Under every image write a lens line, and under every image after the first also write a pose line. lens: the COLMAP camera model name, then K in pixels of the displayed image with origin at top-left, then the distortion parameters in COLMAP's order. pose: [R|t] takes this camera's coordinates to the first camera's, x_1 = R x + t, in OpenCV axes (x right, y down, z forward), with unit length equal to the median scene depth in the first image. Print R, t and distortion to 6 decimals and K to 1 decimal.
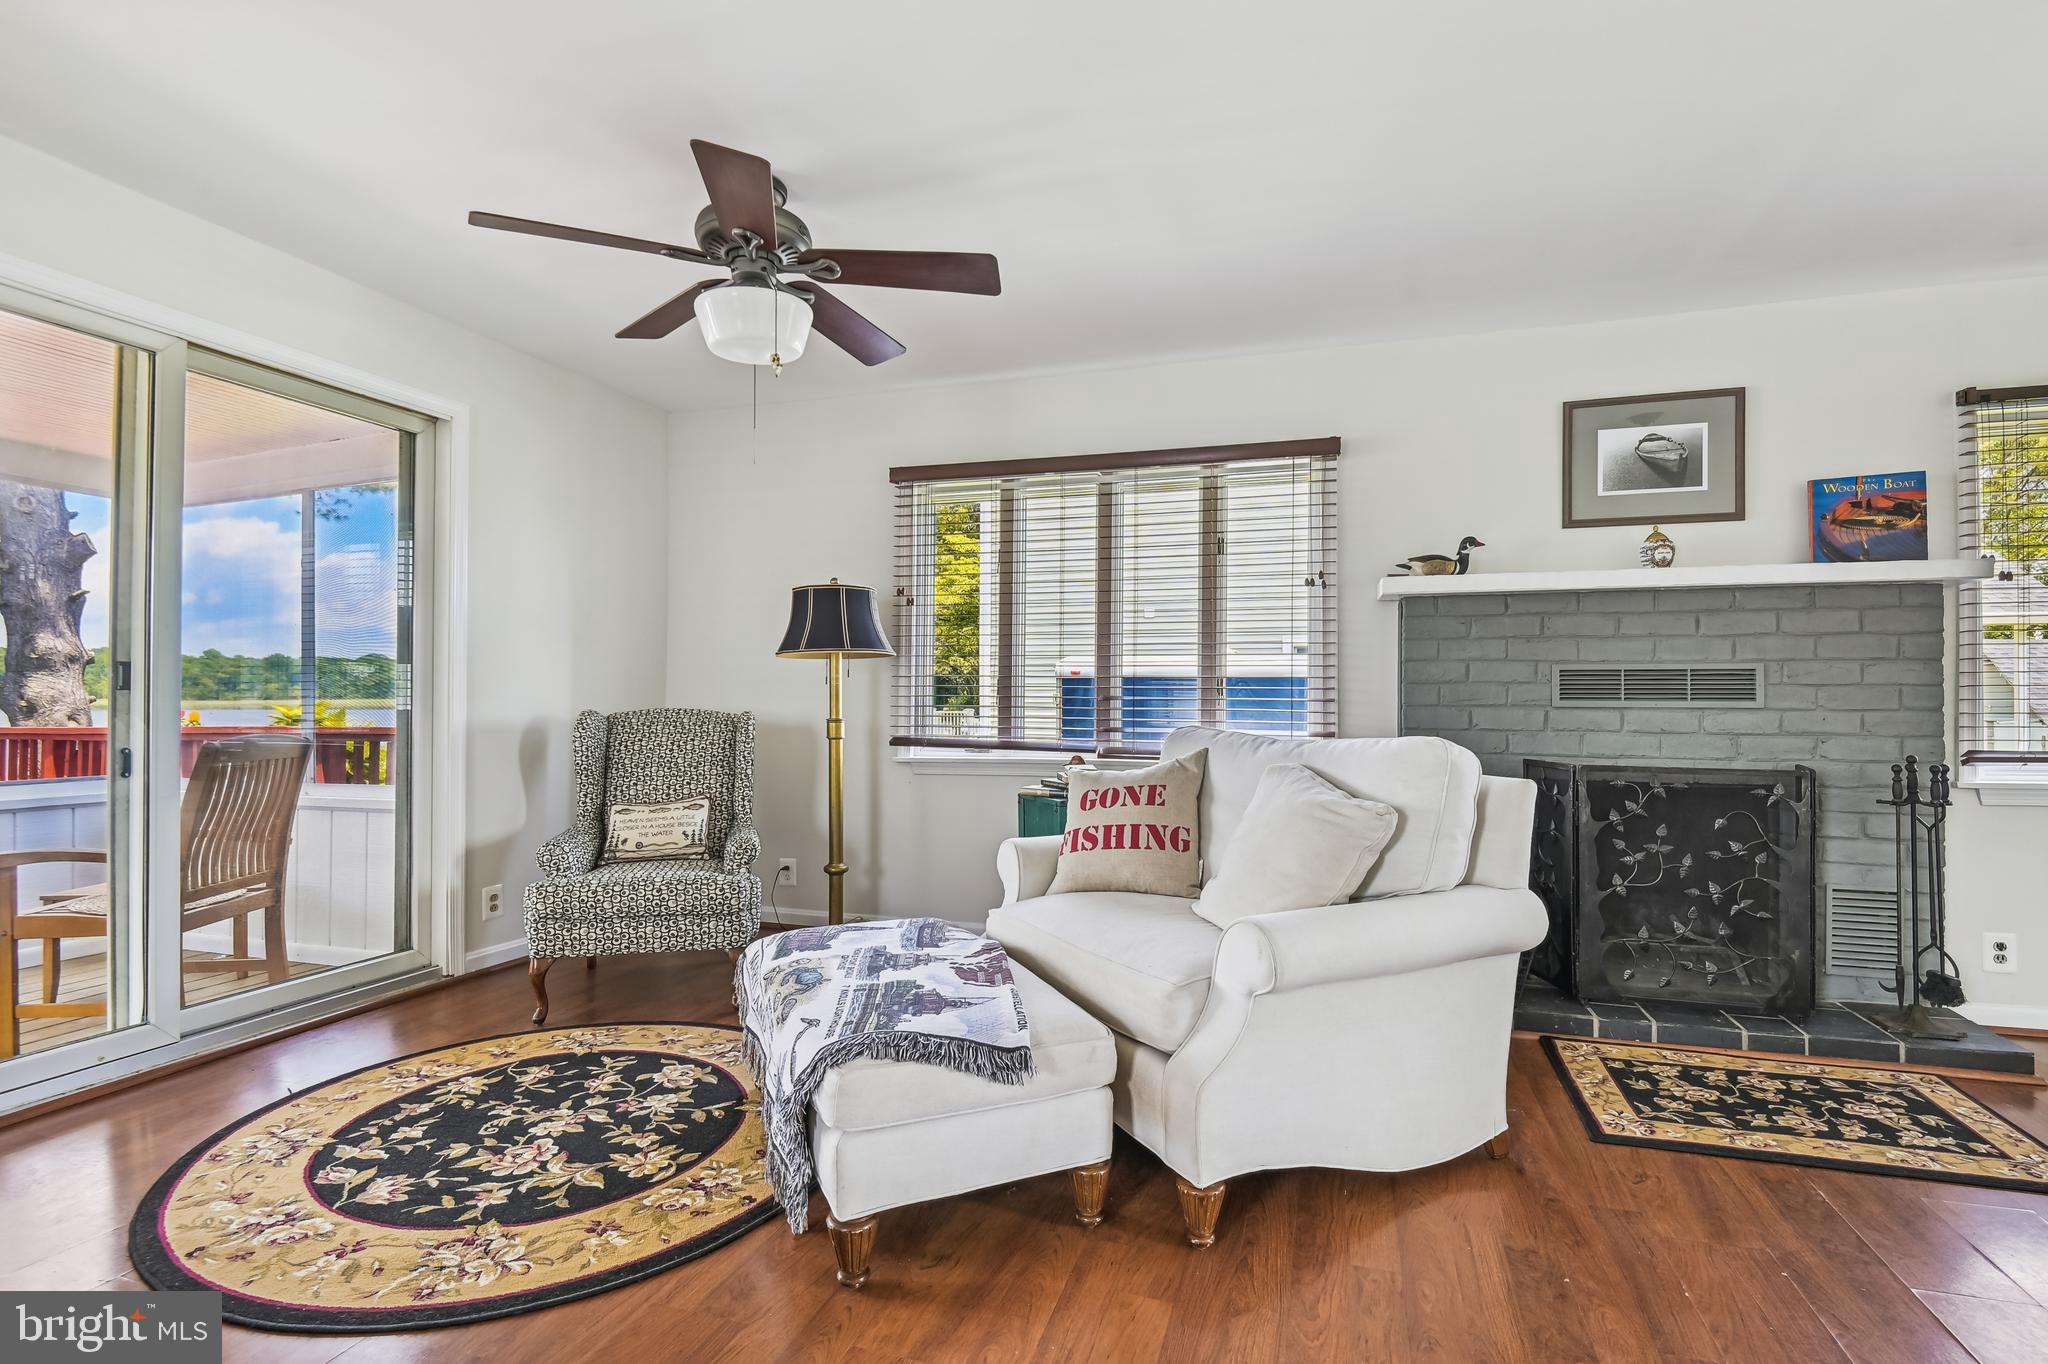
lens RADIAL K [[957.2, 0, 1030.1], [0, 957.2, 692.4], [0, 0, 1]] dist [-0.038901, -0.002978]
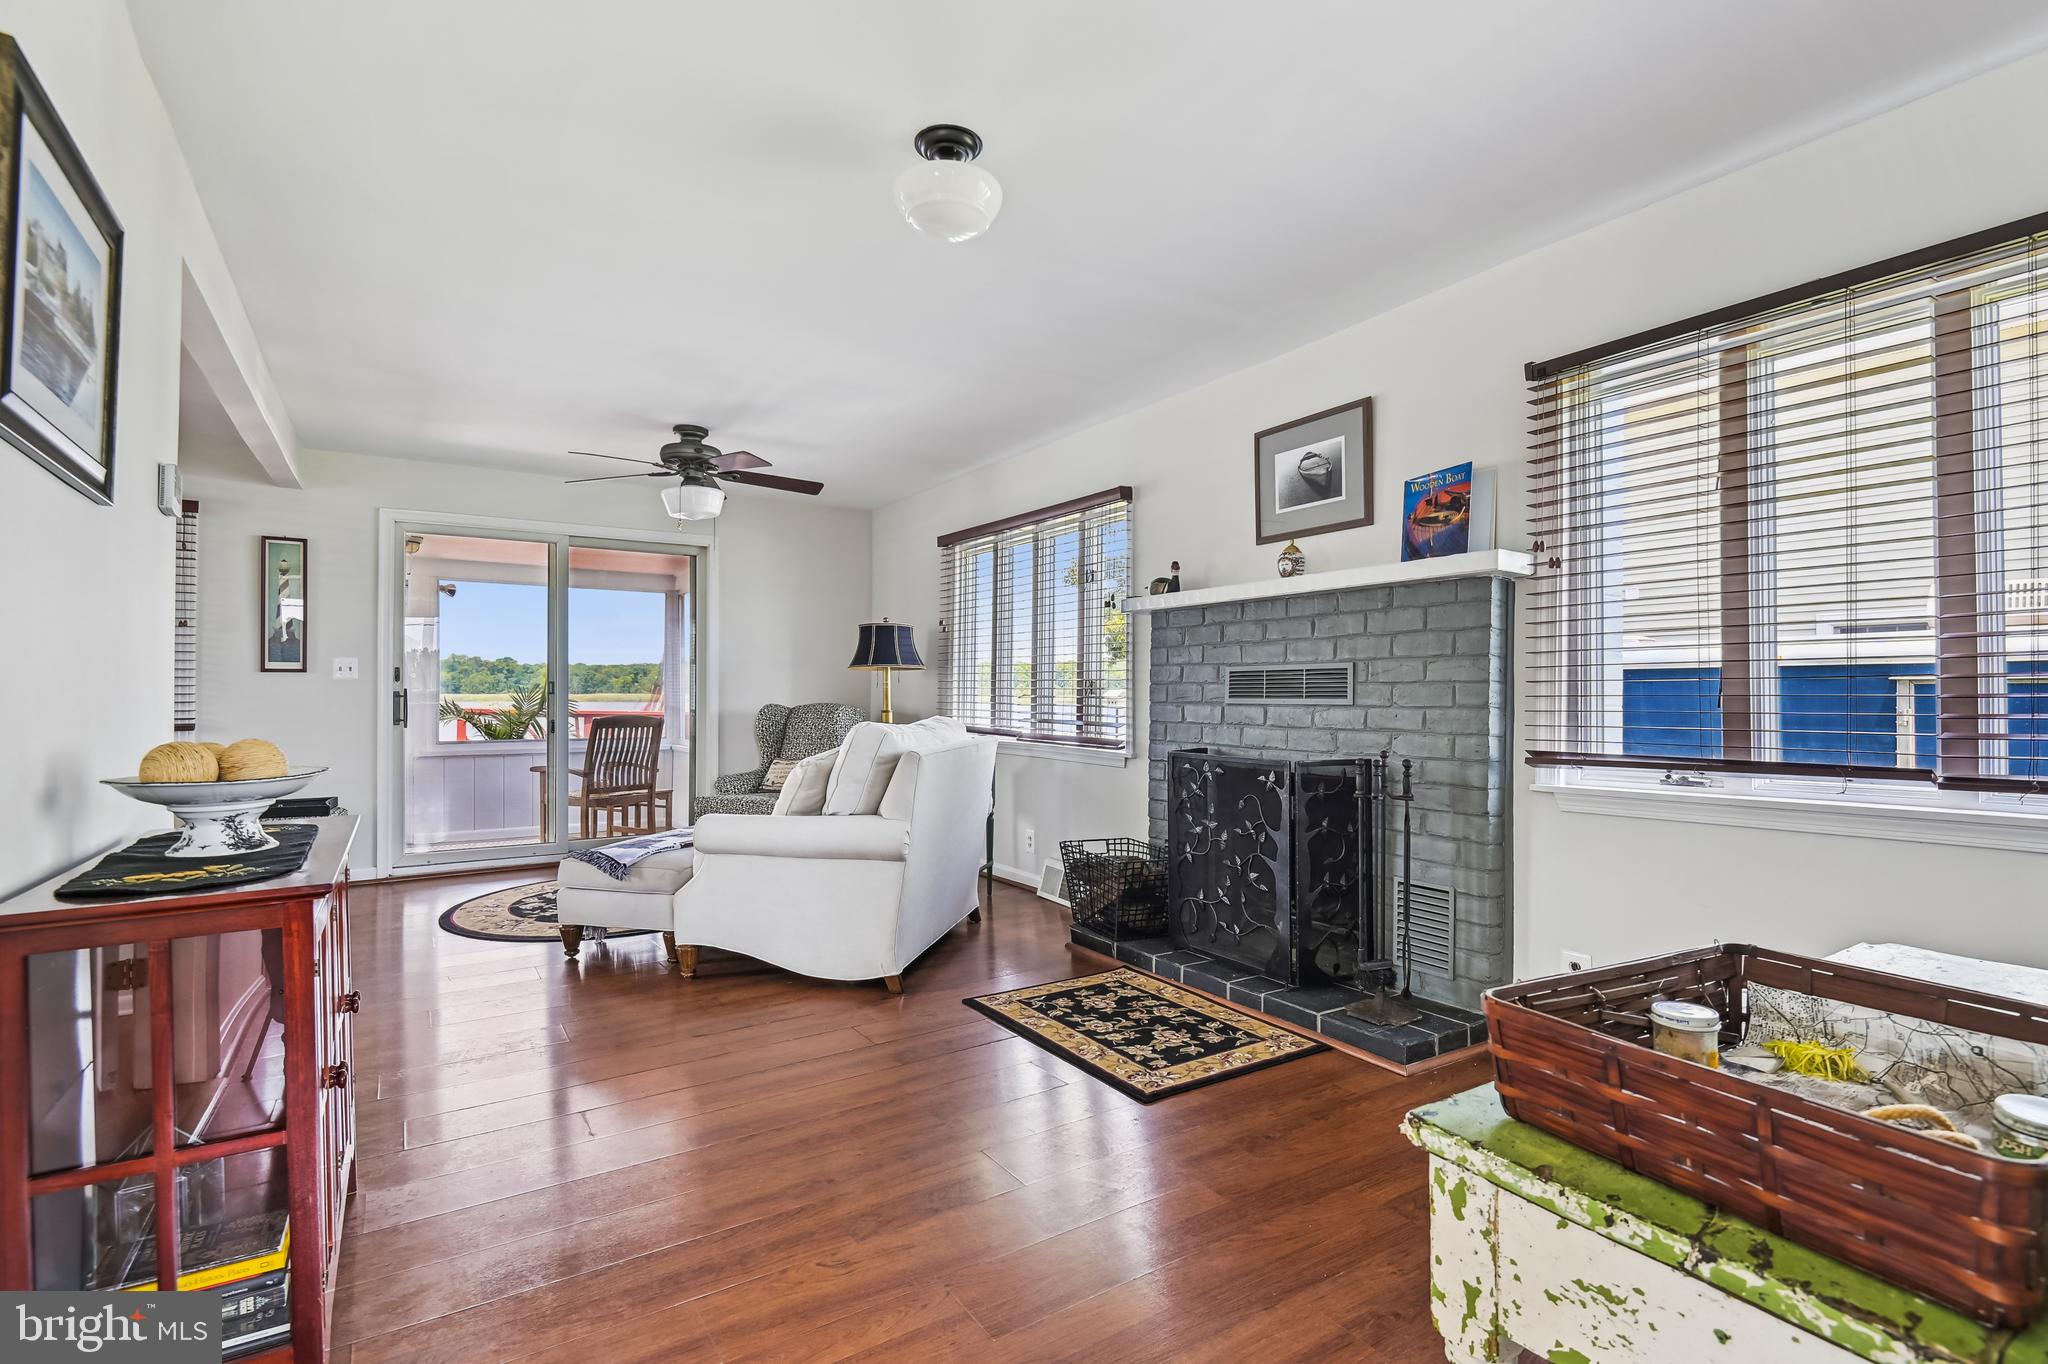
lens RADIAL K [[957.2, 0, 1007.6], [0, 957.2, 700.8], [0, 0, 1]] dist [-0.038901, -0.002978]
pose [[0.791025, -0.000944, -0.611784, 1.151427], [0.007545, 0.999938, 0.008213, 0.000373], [0.611738, -0.011112, 0.790982, -0.095313]]
